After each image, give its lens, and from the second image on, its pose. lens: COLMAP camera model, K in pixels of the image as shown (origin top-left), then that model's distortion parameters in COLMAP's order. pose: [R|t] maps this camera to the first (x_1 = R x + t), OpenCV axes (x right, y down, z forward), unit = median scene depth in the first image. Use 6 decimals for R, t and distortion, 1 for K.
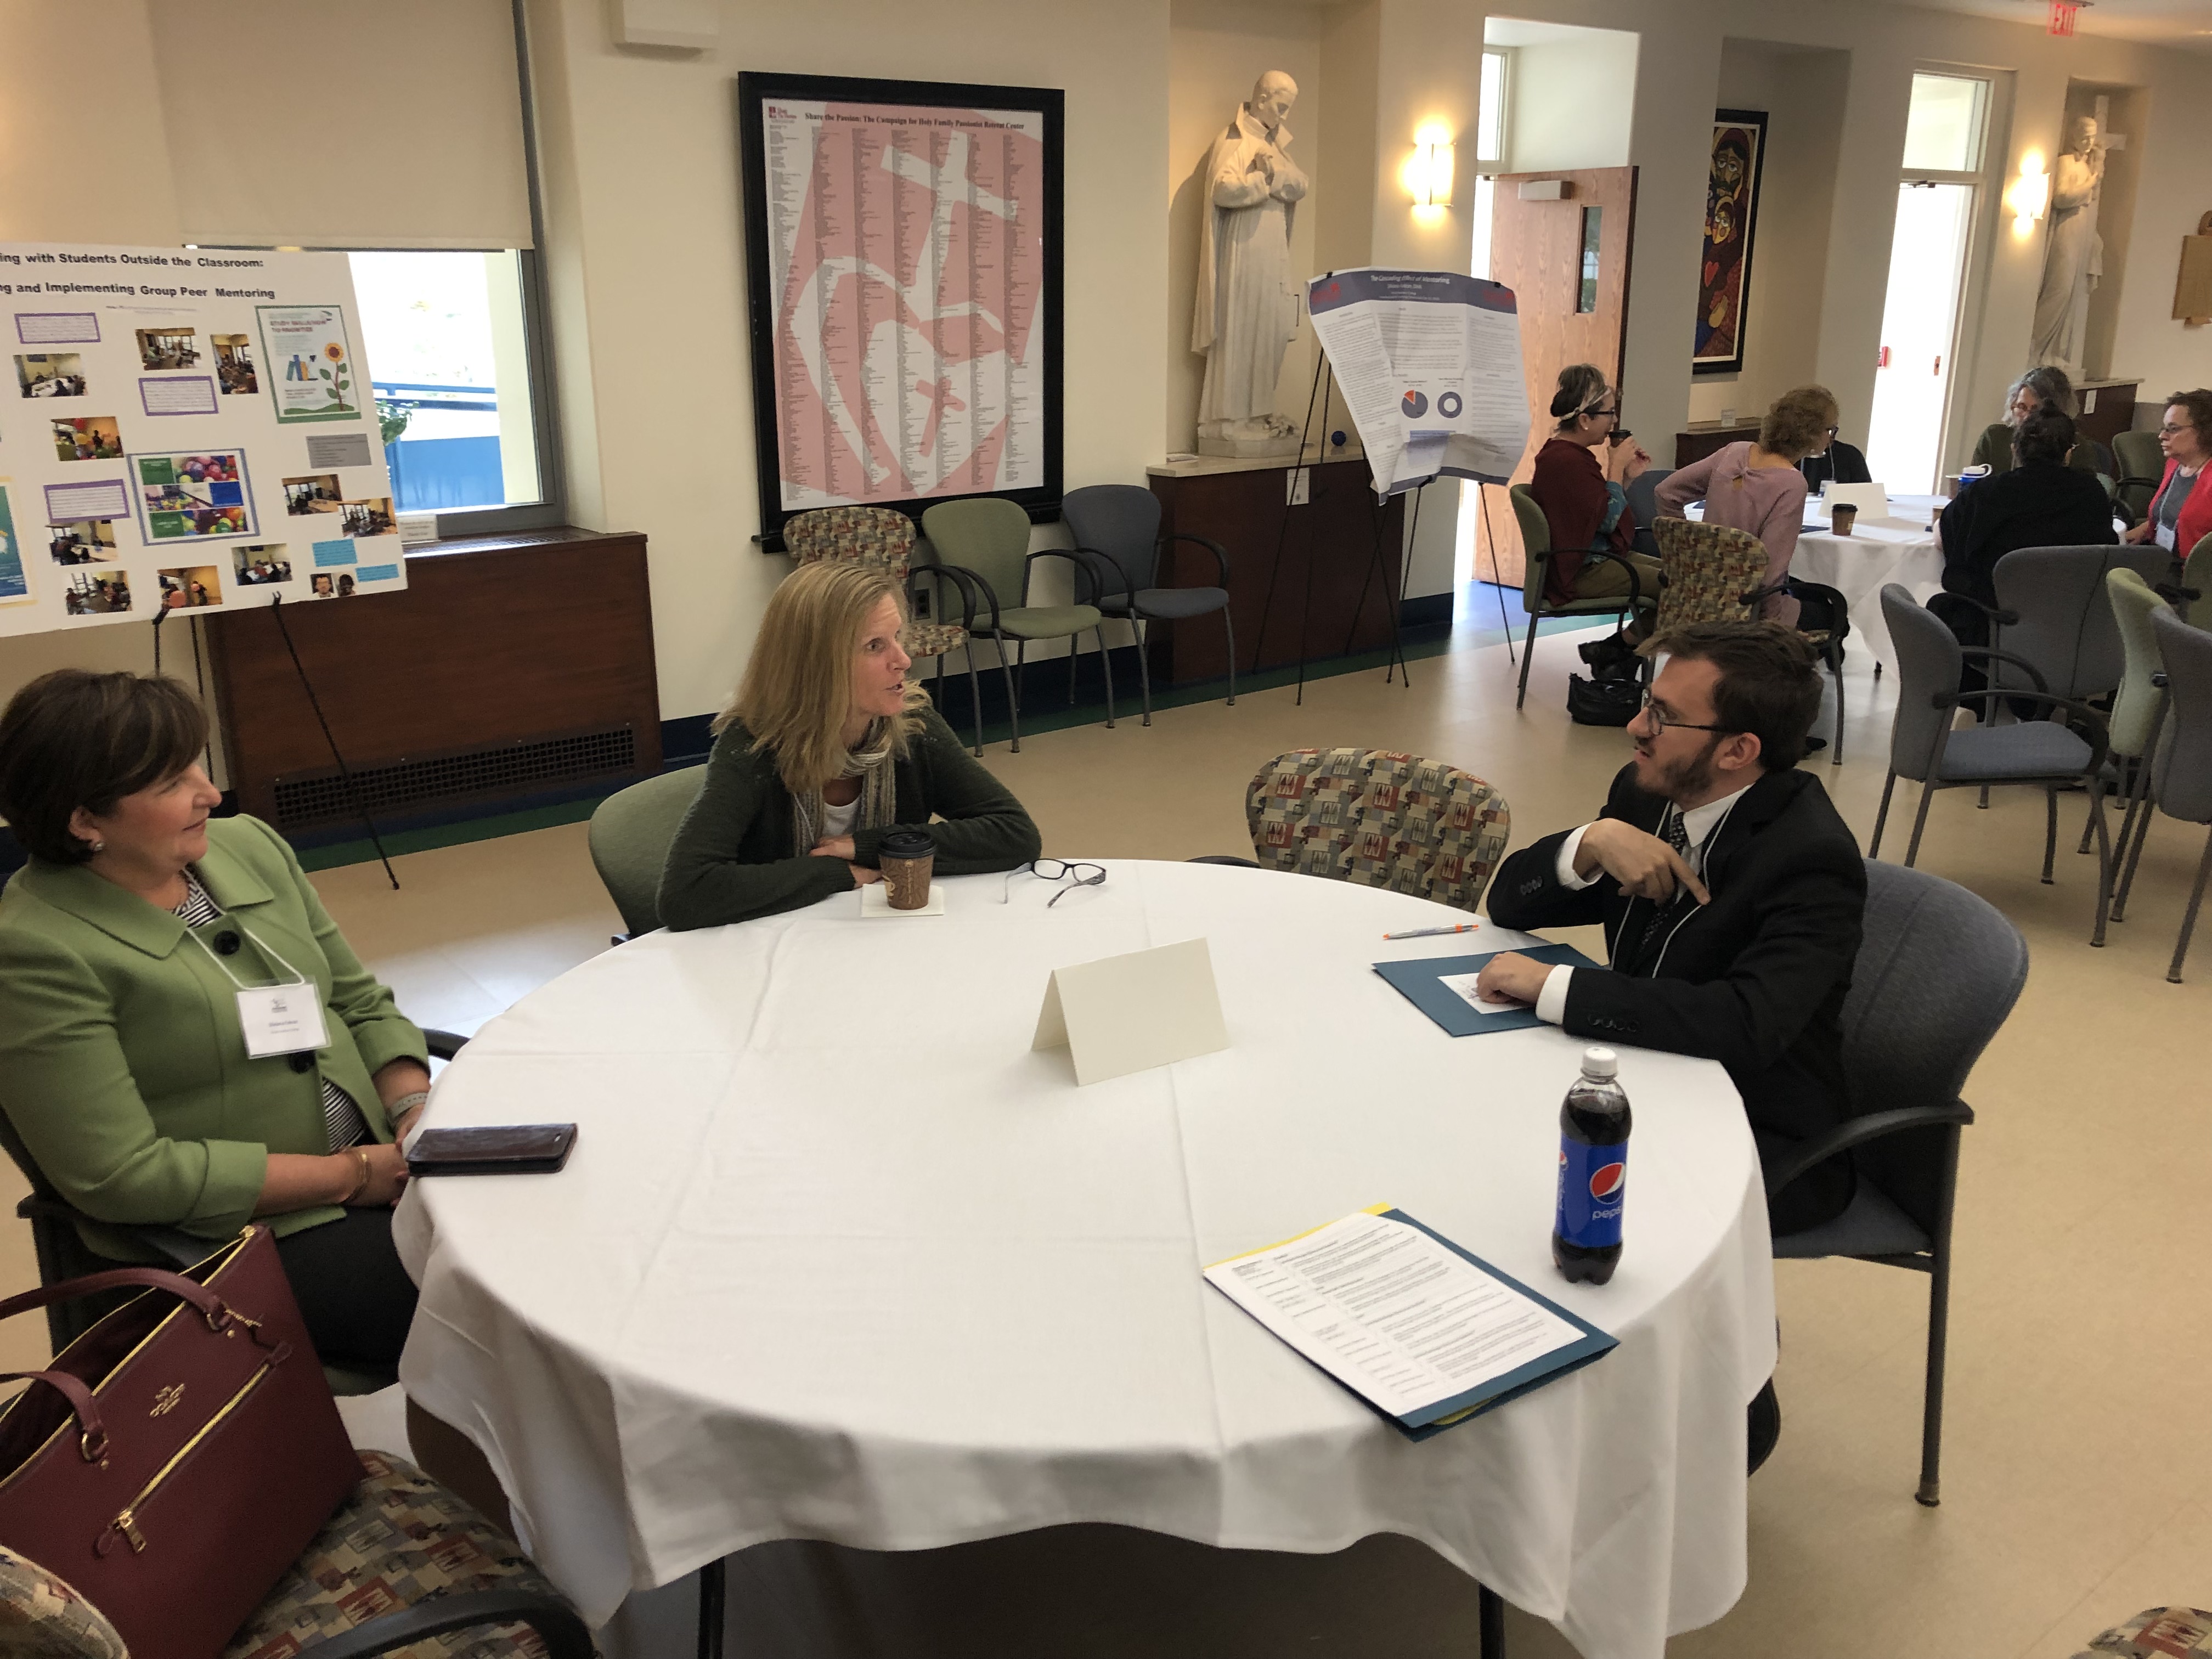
lens RADIAL K [[1796.0, 0, 1085.0], [0, 1796.0, 834.7], [0, 0, 1]] dist [0.016929, -0.003801]
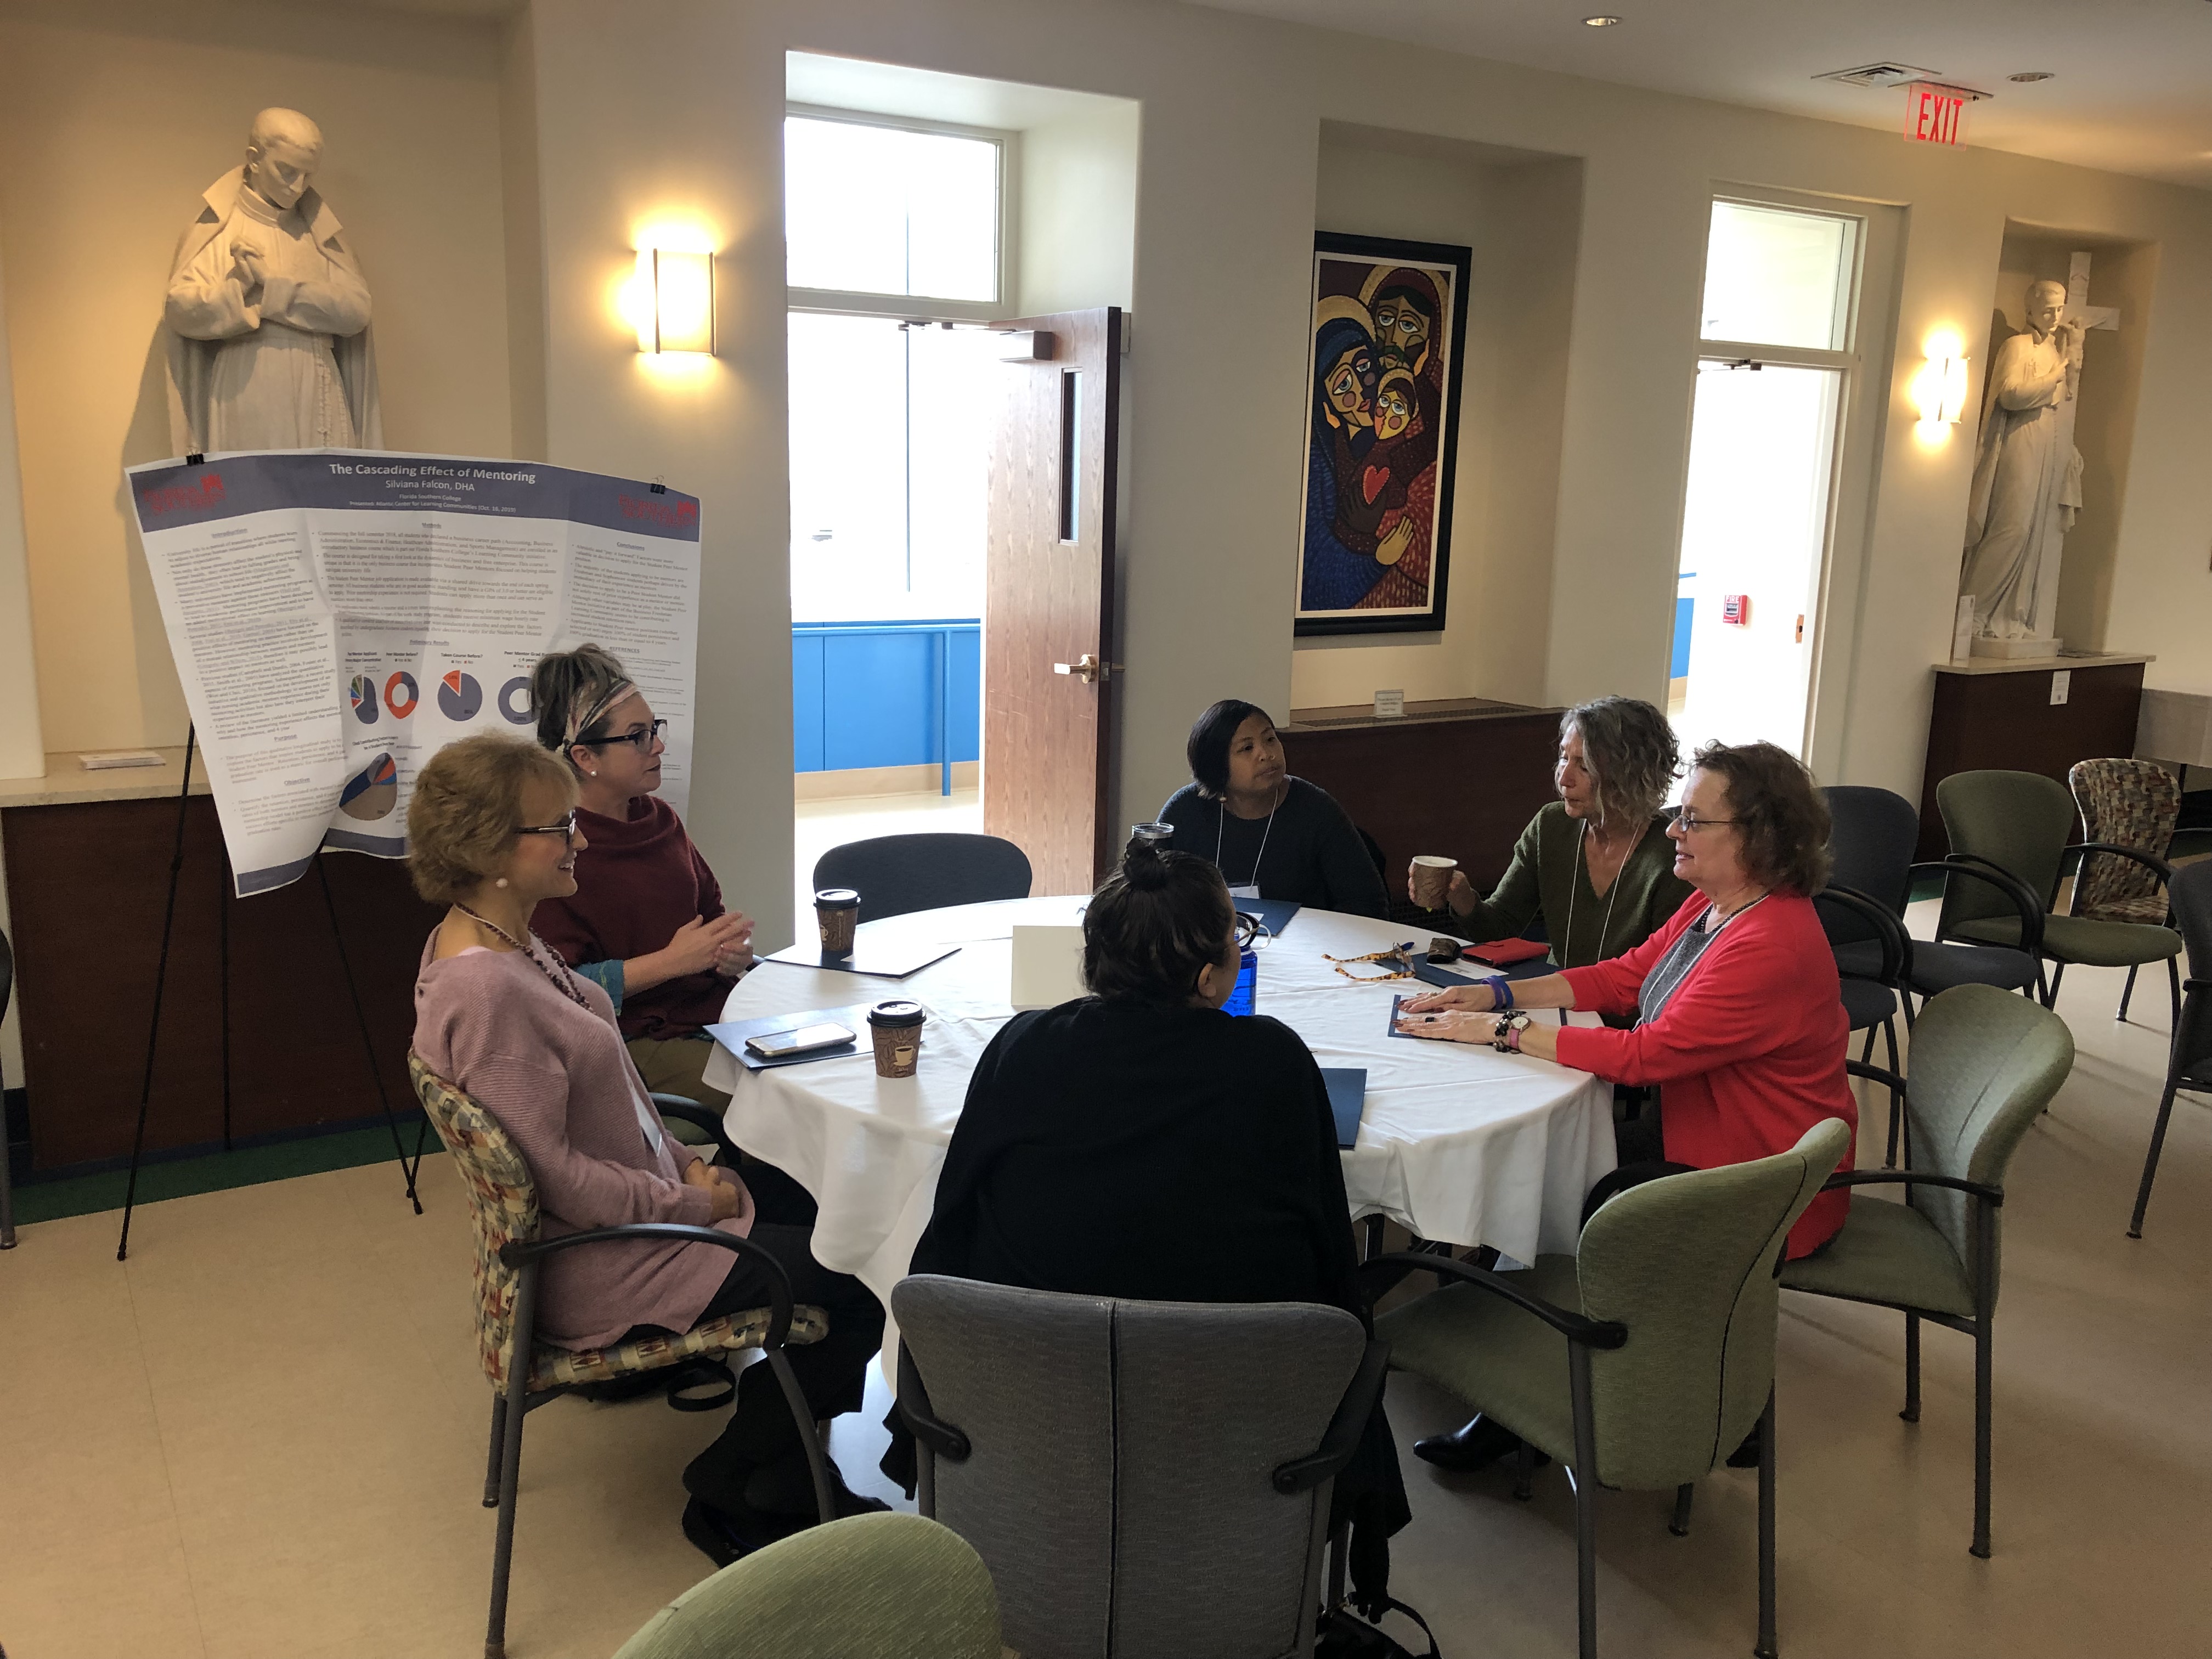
lens RADIAL K [[1796.0, 0, 1110.7], [0, 1796.0, 841.8], [0, 0, 1]] dist [0.016929, -0.003801]
pose [[0.993041, 0.058214, -0.102374, 0.440635], [-0.067025, 0.994137, -0.084848, -0.161592], [0.096835, 0.091120, 0.991121, 0.477760]]
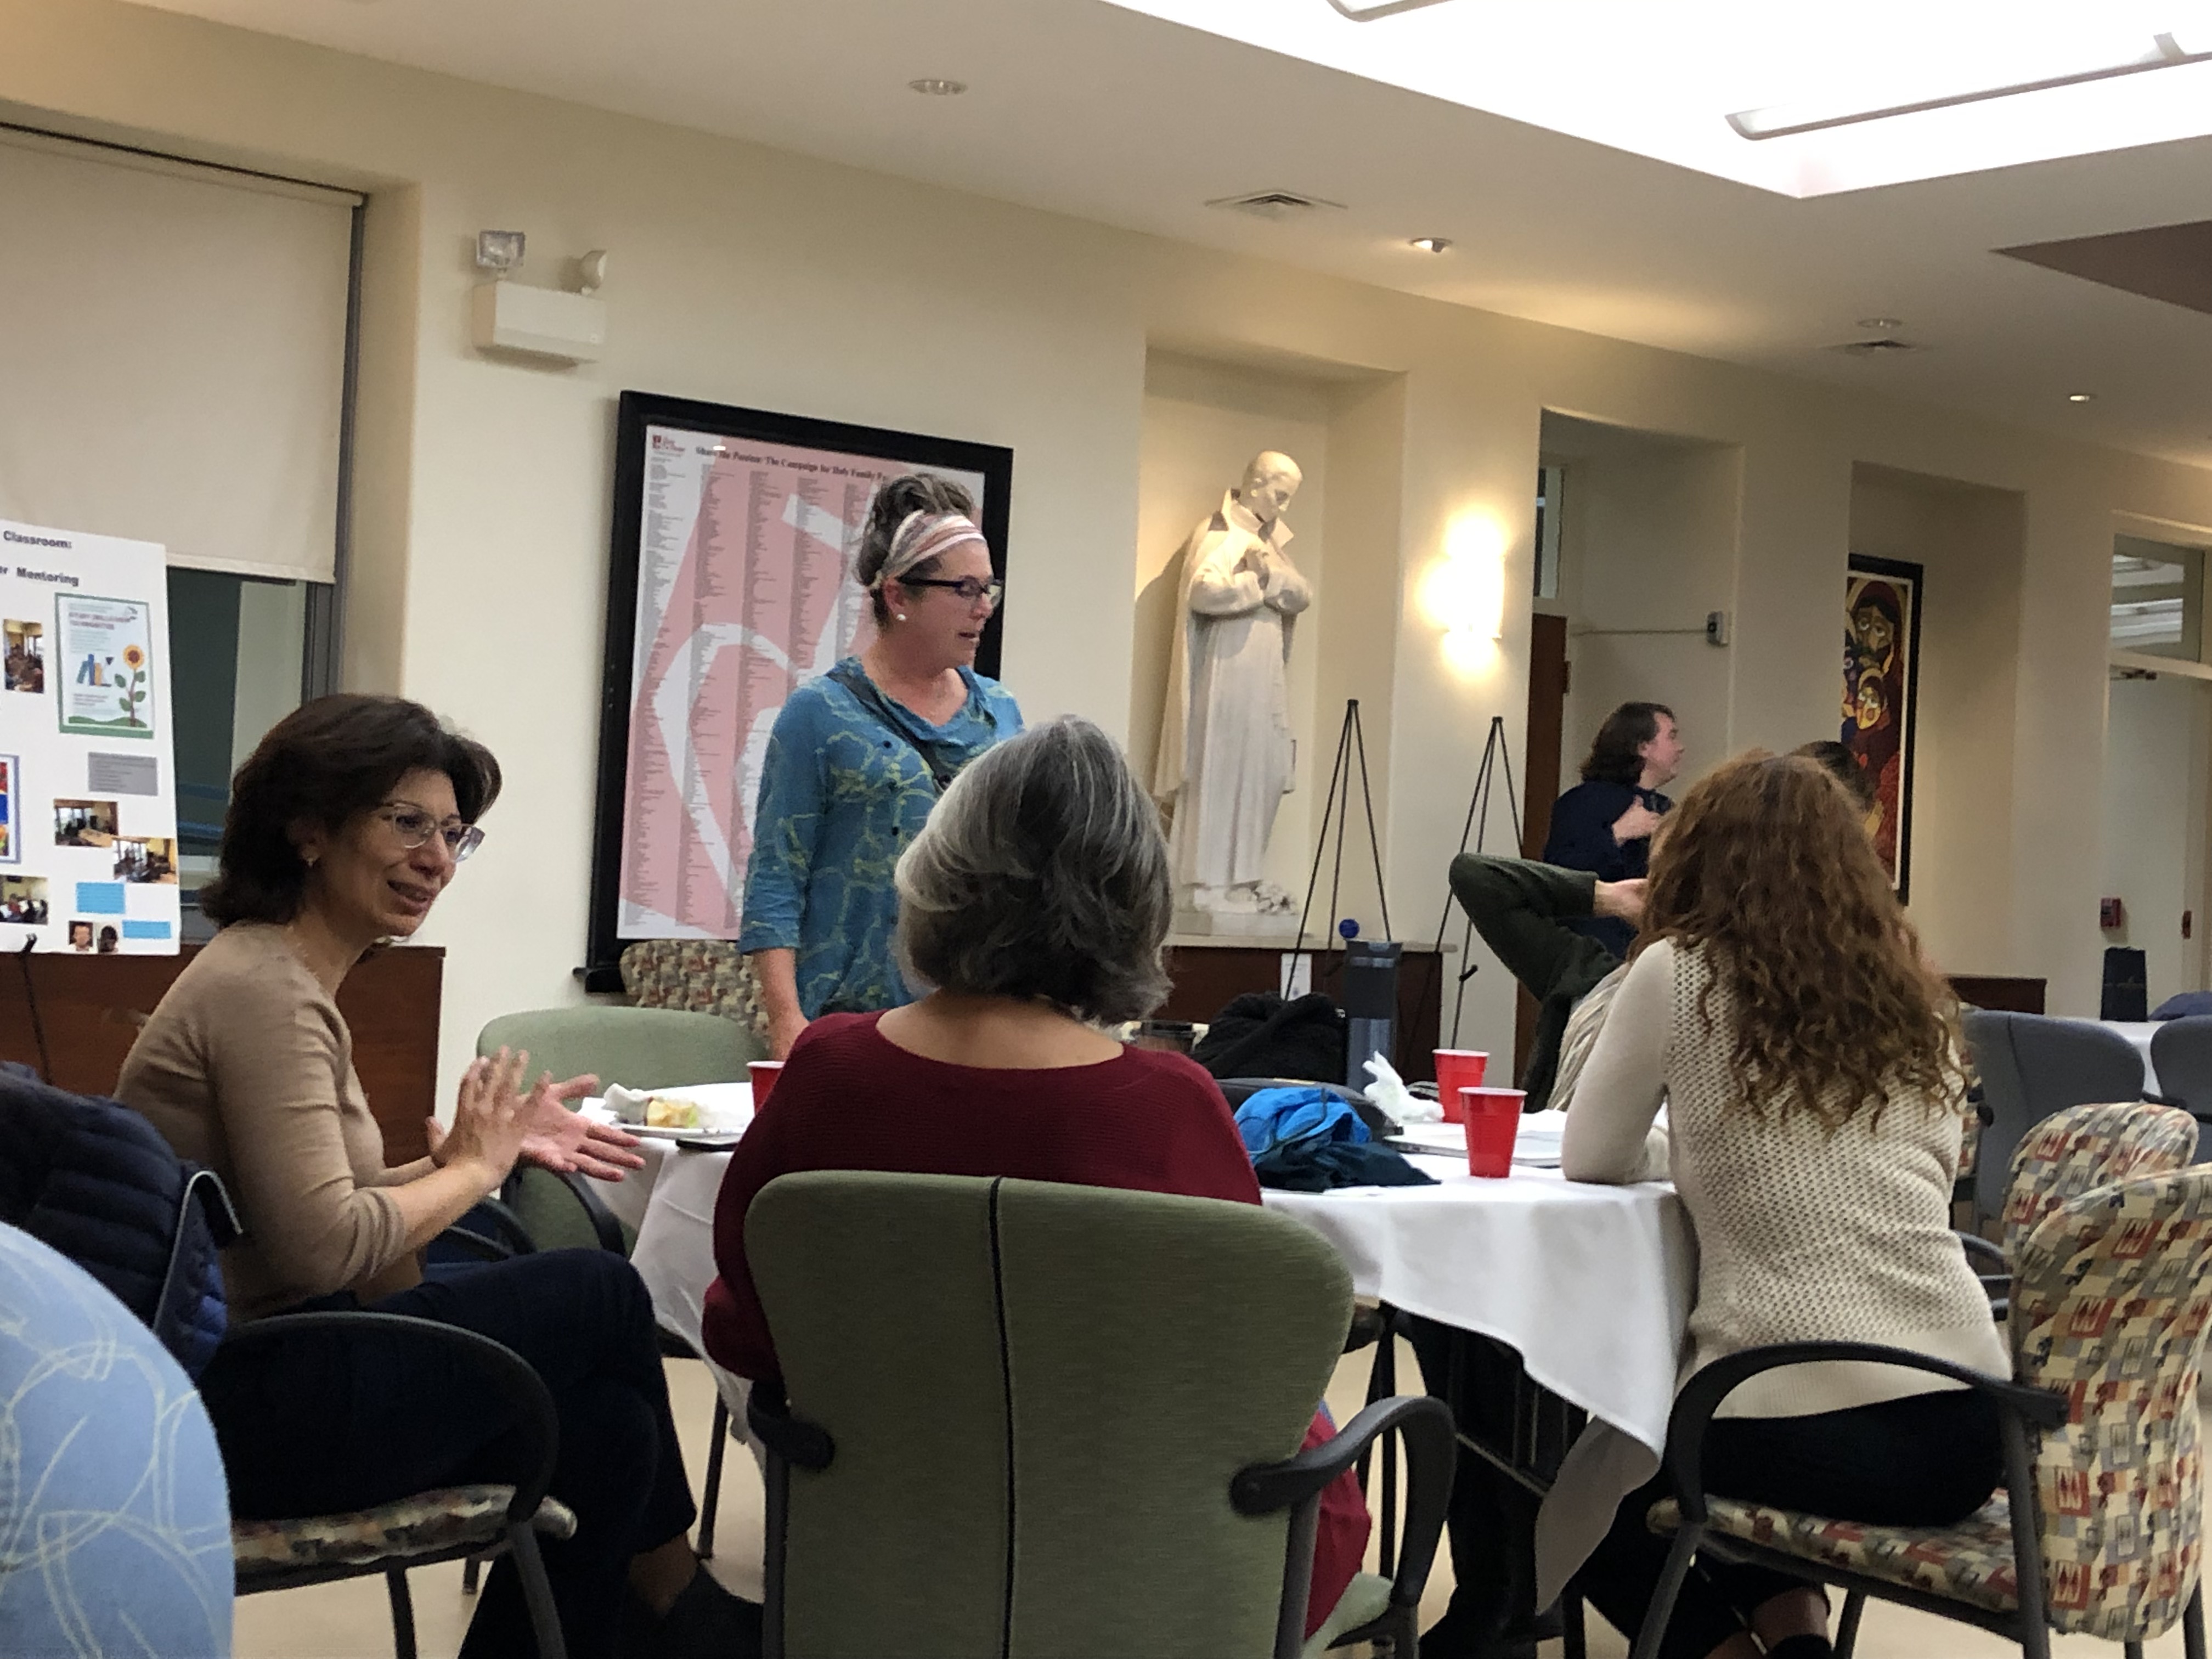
lens RADIAL K [[3196.9, 0, 1111.2], [0, 3196.9, 825.9], [0, 0, 1]] dist [0.148974, 0.000000]
pose [[0.996009, 0.052416, 0.072234, -0.055087], [-0.027597, 0.950580, -0.309250, 0.157531], [-0.084874, 0.306023, 0.948233, -0.253361]]
